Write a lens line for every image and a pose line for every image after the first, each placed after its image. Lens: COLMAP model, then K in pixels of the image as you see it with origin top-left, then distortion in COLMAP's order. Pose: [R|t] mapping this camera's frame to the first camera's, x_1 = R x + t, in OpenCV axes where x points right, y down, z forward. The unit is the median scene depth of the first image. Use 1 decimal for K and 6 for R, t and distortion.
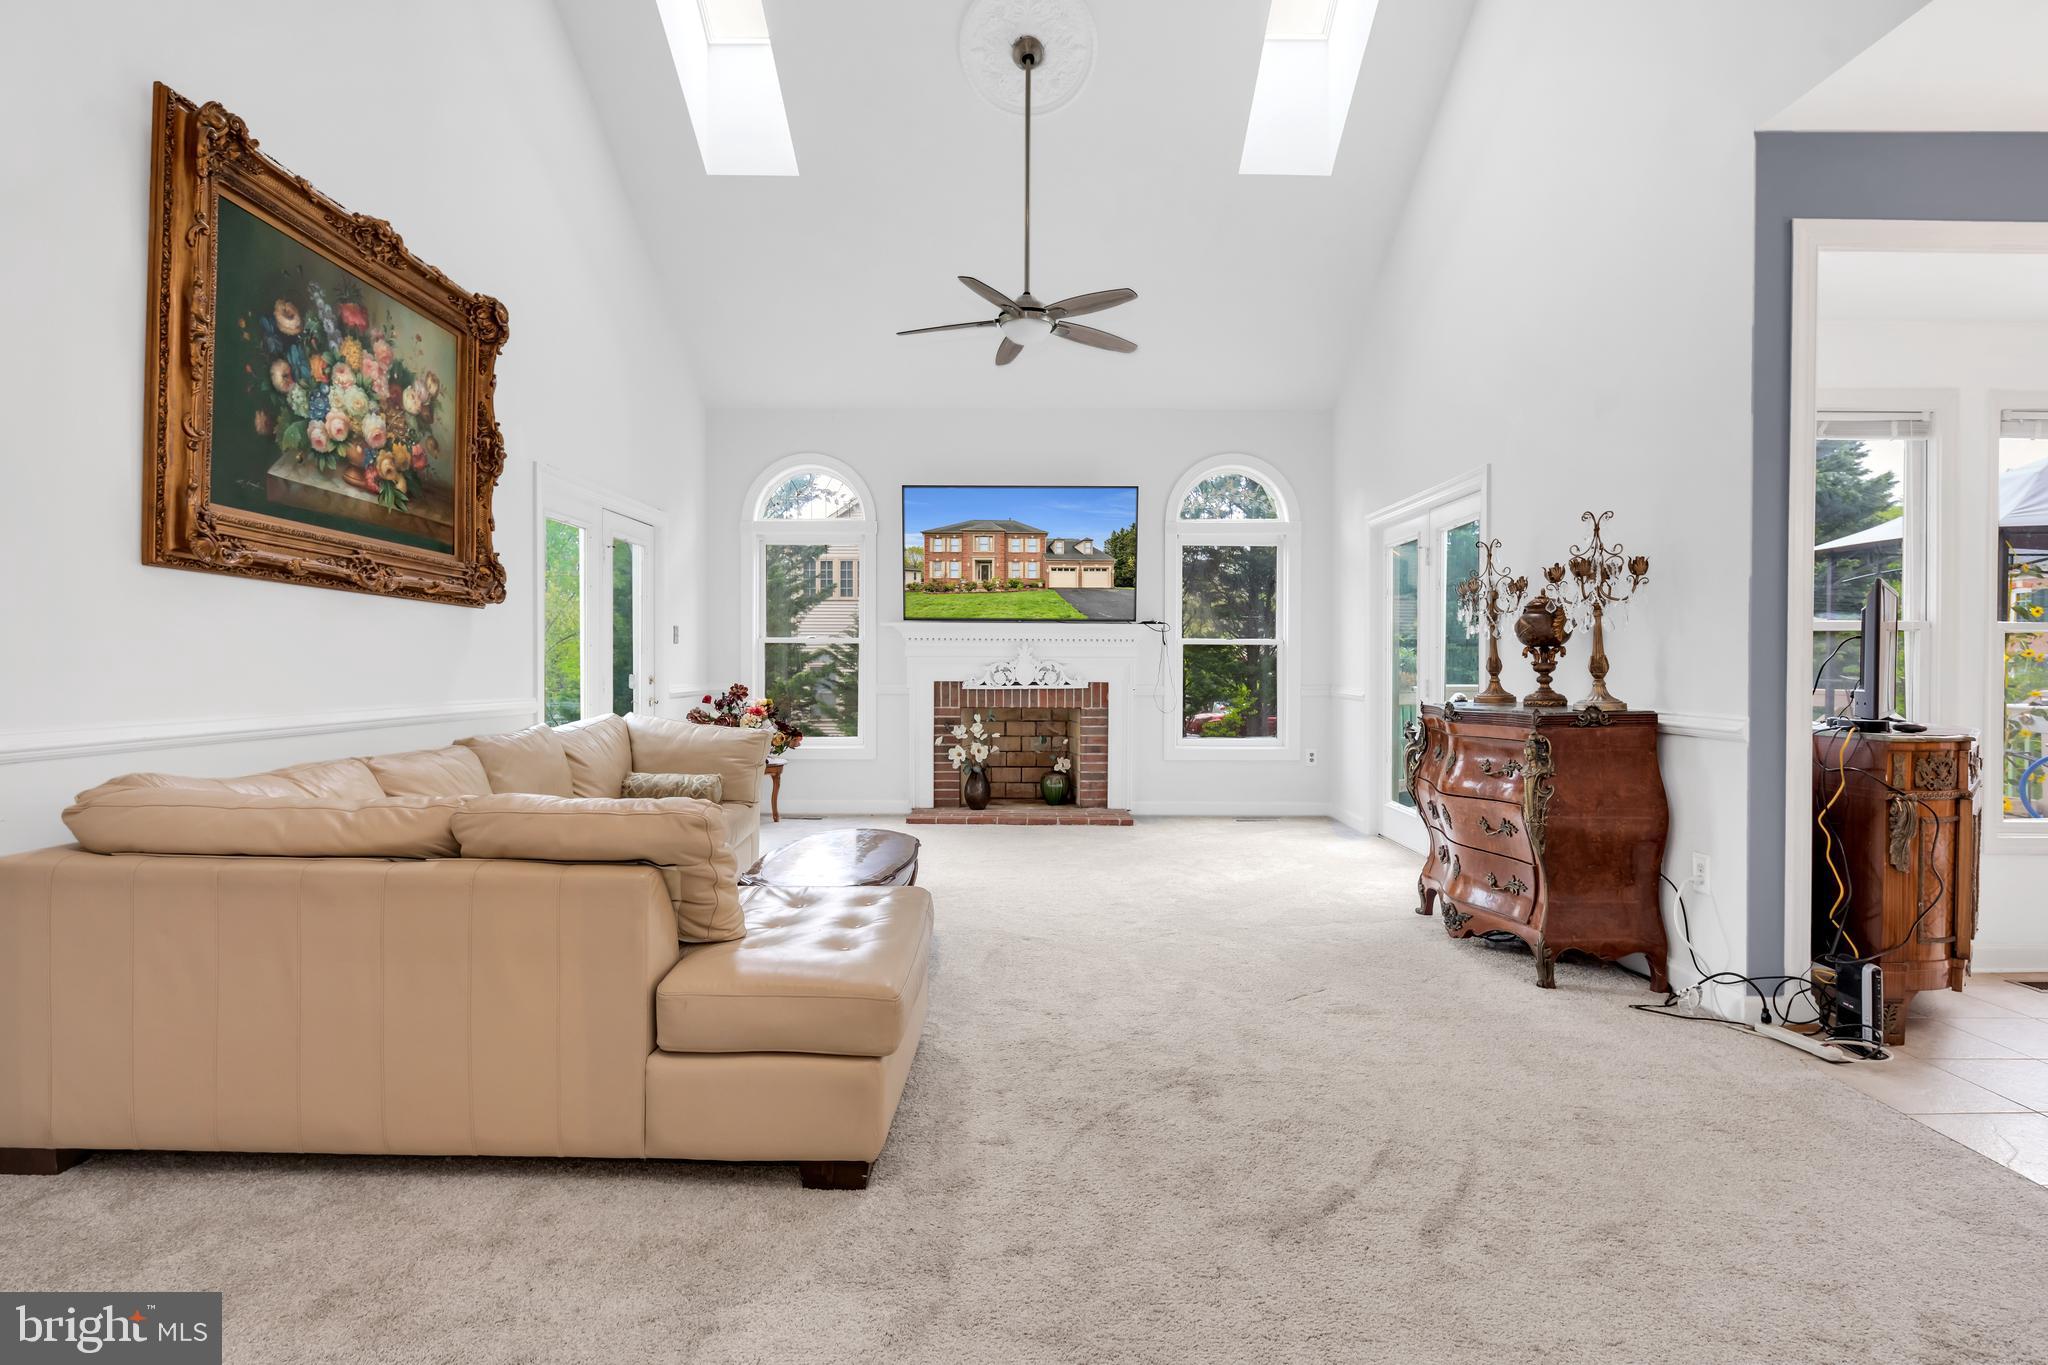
lens RADIAL K [[998.8, 0, 1028.8], [0, 998.8, 666.9], [0, 0, 1]] dist [-0.005504, -0.001909]
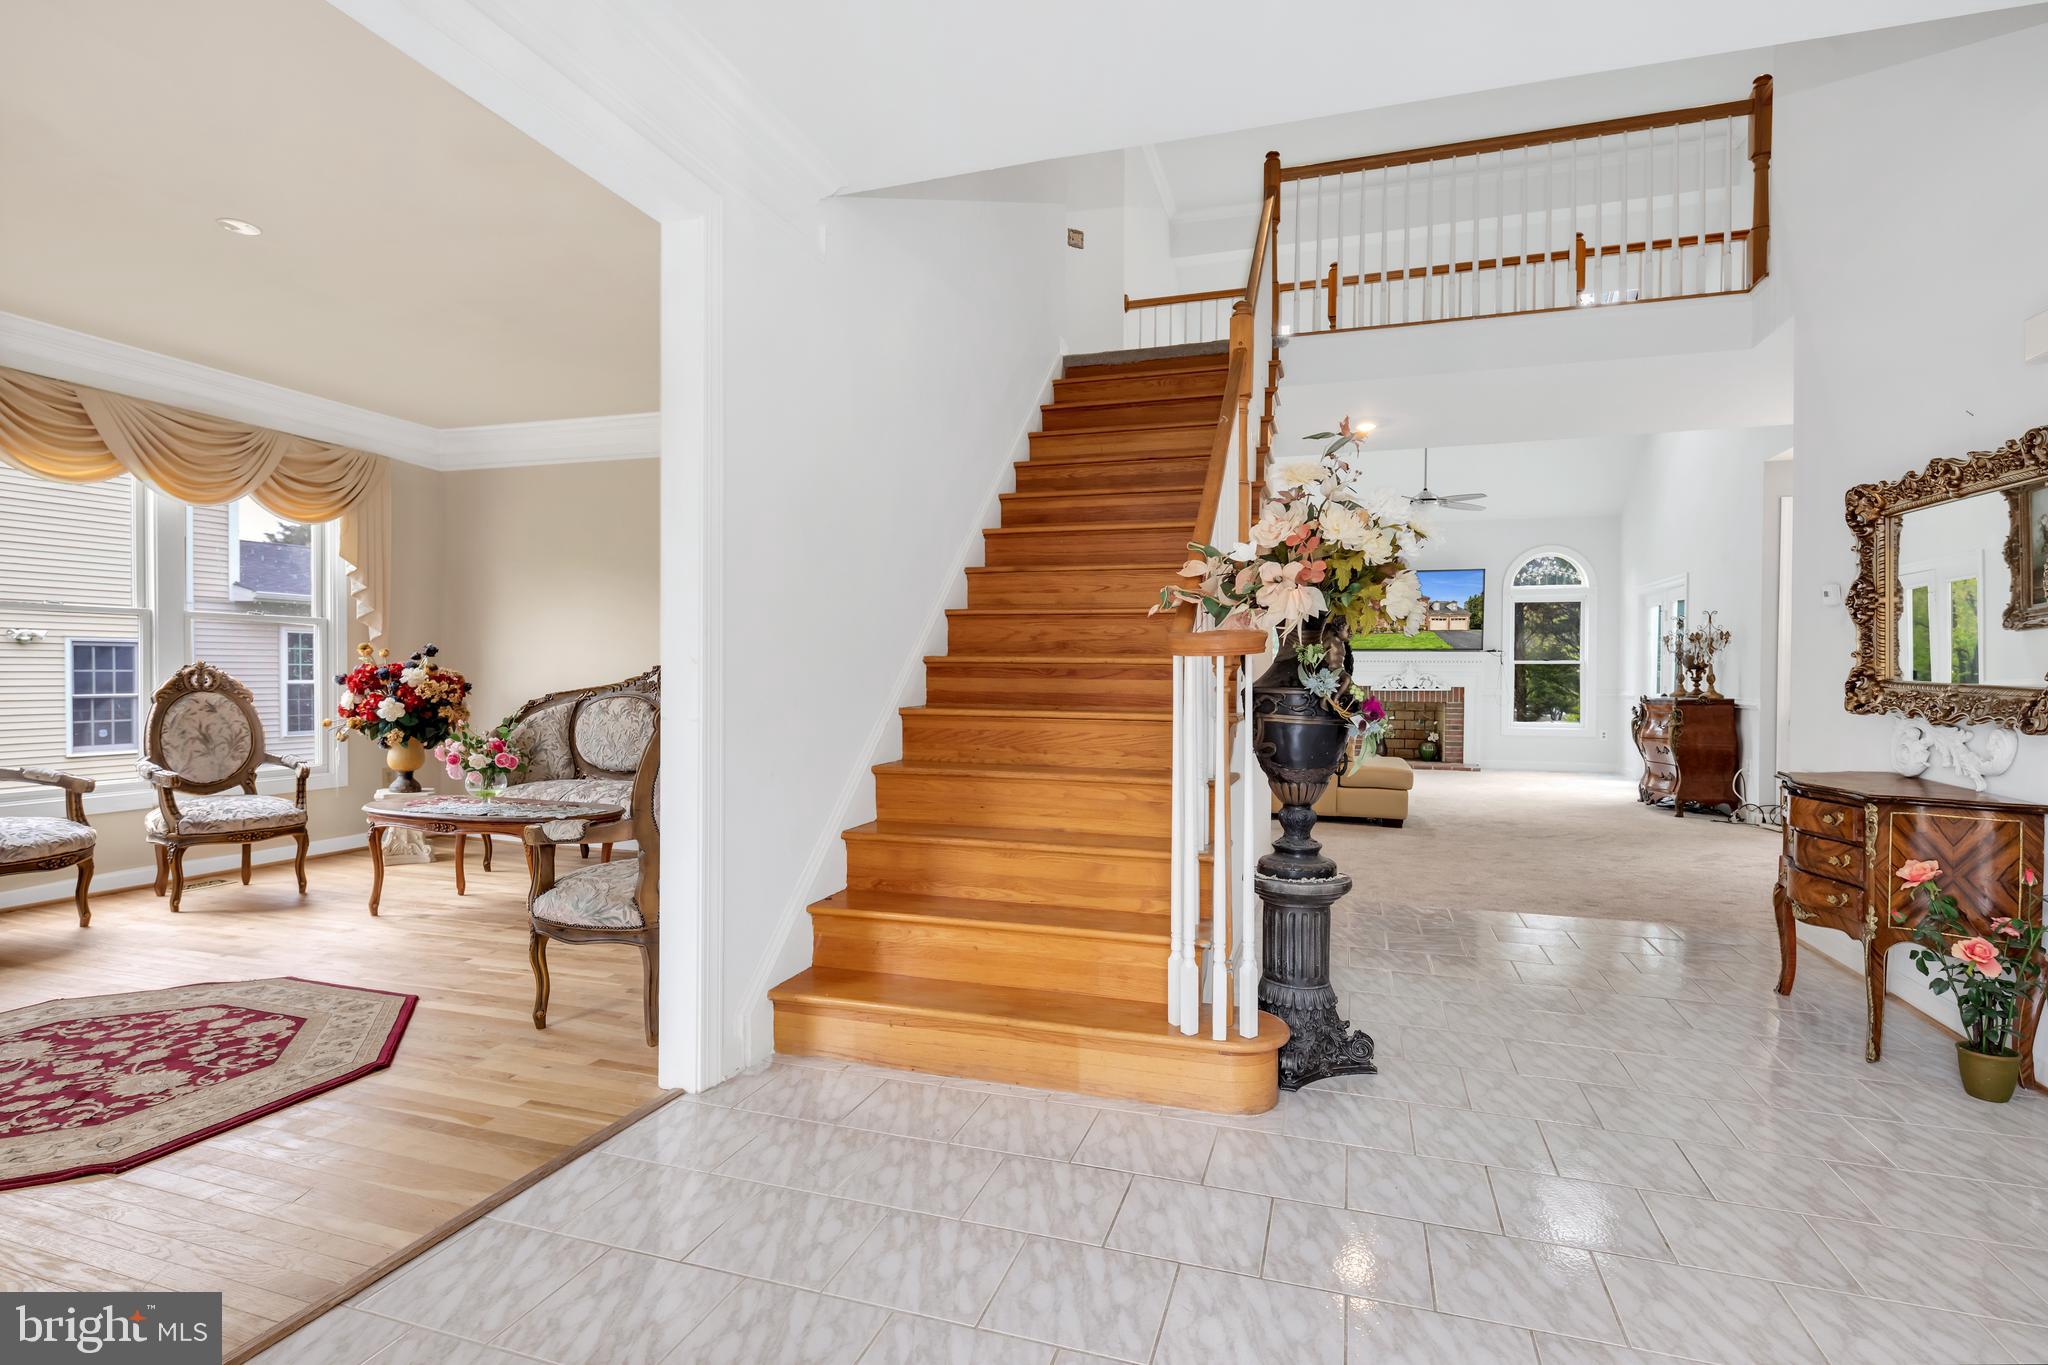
lens RADIAL K [[998.8, 0, 1042.6], [0, 998.8, 674.5], [0, 0, 1]] dist [-0.005504, -0.001909]
pose [[0.956037, 0.006230, -0.293181, -0.110208], [-0.006204, 0.999980, 0.001017, -0.001877], [0.293182, 0.000847, 0.956056, -0.824942]]
